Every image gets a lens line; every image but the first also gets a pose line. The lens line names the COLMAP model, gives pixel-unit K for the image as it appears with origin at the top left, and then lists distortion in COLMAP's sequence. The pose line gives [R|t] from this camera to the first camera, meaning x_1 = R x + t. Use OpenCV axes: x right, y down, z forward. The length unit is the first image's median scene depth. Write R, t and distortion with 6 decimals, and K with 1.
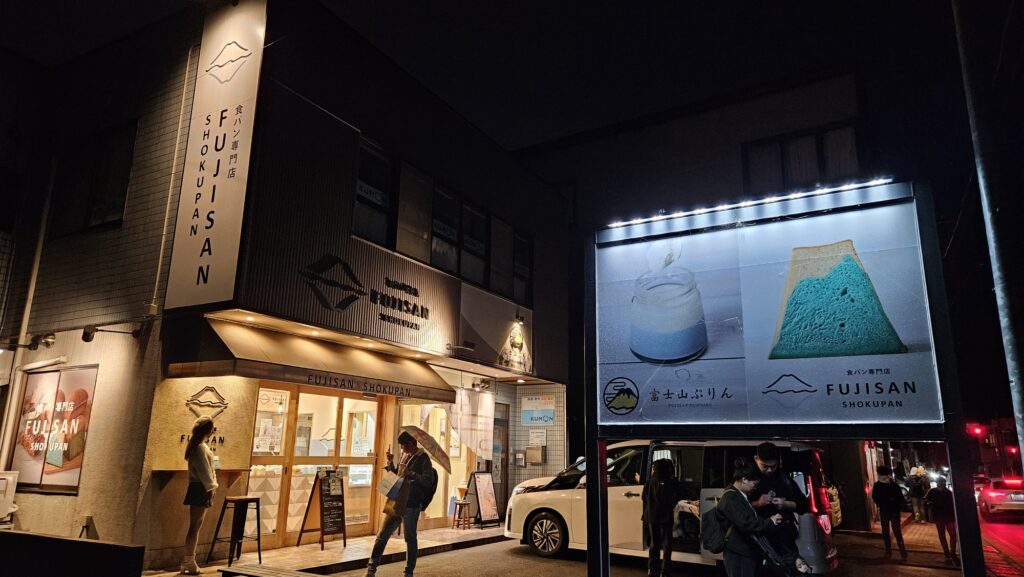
lens RADIAL K [[694.1, 0, 512.0], [0, 694.1, 288.5], [0, 0, 1]] dist [0.053240, -0.049243]
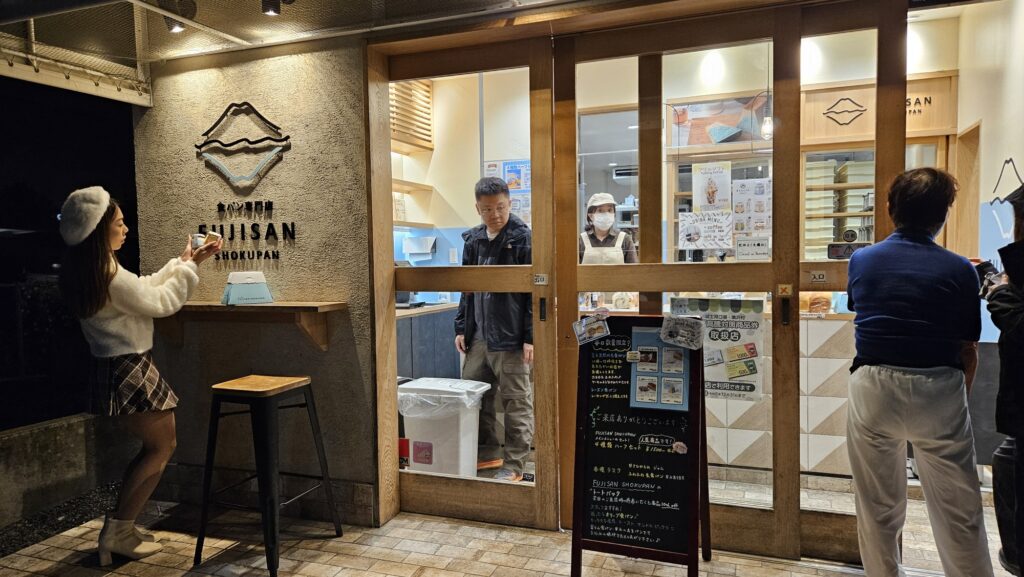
lens RADIAL K [[694.1, 0, 512.0], [0, 694.1, 288.5], [0, 0, 1]] dist [0.053240, -0.049243]
pose [[0.161512, 0.021726, -0.986632, -0.010308], [0.253487, 0.965301, 0.062752, 0.250430], [0.953760, -0.260234, 0.150400, 1.035713]]
